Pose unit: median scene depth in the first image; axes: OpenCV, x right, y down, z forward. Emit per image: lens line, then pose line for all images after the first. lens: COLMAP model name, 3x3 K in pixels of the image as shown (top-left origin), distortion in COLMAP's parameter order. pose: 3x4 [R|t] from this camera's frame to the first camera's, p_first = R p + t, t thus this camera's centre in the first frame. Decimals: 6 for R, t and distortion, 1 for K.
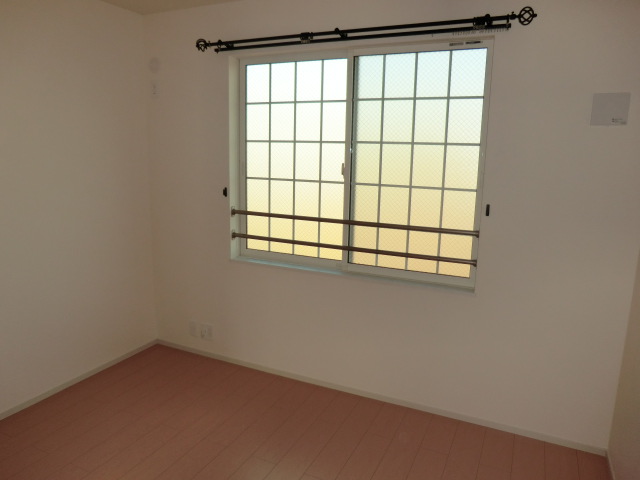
lens RADIAL K [[467.5, 0, 331.5], [0, 467.5, 242.4], [0, 0, 1]] dist [-0.065439, 0.058674]
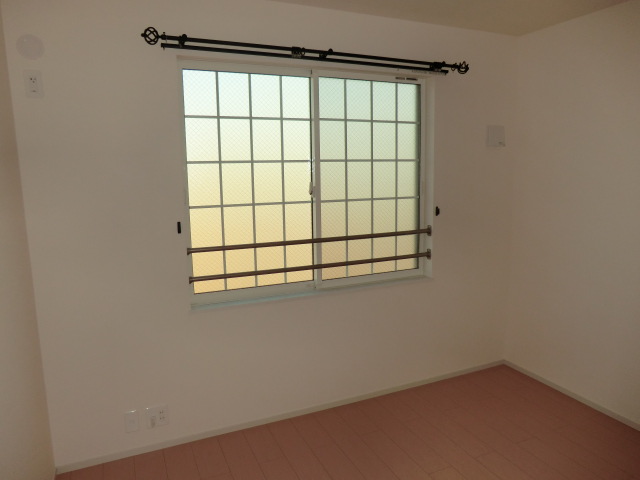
lens RADIAL K [[467.5, 0, 330.7], [0, 467.5, 244.3], [0, 0, 1]] dist [-0.065439, 0.058674]
pose [[0.641128, -0.152173, 0.752196, -0.737343], [0.175445, 0.983250, 0.049377, -0.083322], [-0.747110, 0.100312, 0.657087, 0.338117]]
